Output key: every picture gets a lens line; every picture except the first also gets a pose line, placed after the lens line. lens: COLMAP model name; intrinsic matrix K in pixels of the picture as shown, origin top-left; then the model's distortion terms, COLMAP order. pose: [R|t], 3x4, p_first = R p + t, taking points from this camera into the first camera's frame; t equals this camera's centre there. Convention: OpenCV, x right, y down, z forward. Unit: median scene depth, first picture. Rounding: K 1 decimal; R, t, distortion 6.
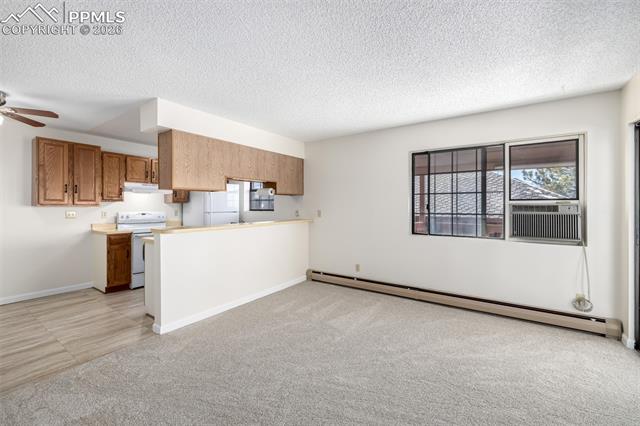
lens RADIAL K [[266.4, 0, 318.2], [0, 266.4, 207.6], [0, 0, 1]] dist [0.000226, 0.000088]
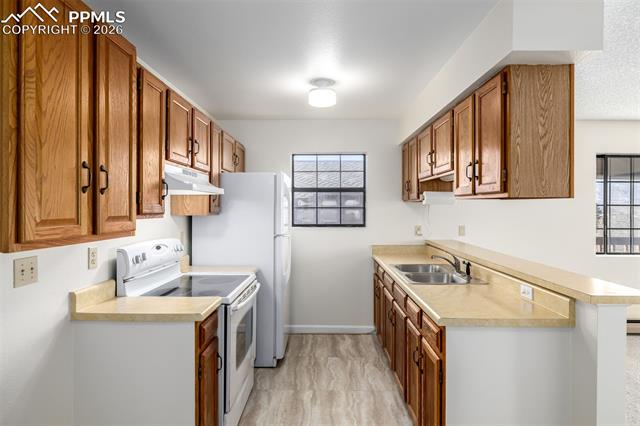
lens RADIAL K [[352.4, 0, 318.9], [0, 352.4, 208.6], [0, 0, 1]] dist [-0.000314, -0.000100]
pose [[0.831576, 0.000008, 0.555410, -0.925282], [-0.001101, 0.999998, 0.001634, -0.039868], [-0.555409, -0.001971, 0.831575, 0.561177]]
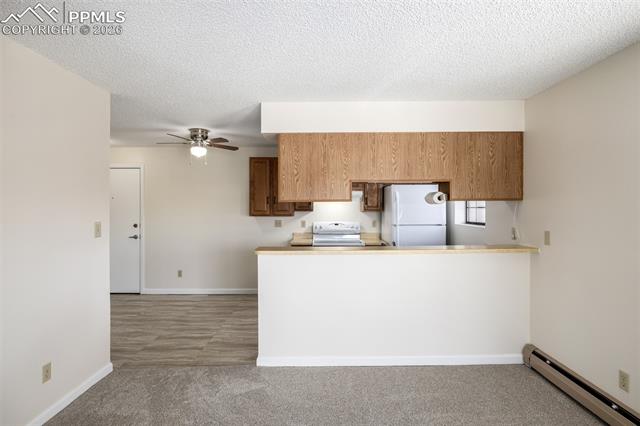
lens RADIAL K [[341.5, 0, 322.9], [0, 341.5, 207.2], [0, 0, 1]] dist [-0.002849, 0.000750]
pose [[0.579035, -0.001109, -0.815302, 0.331657], [-0.000344, 0.999999, -0.001604, -0.039977], [0.815302, 0.001209, 0.579034, 0.358049]]
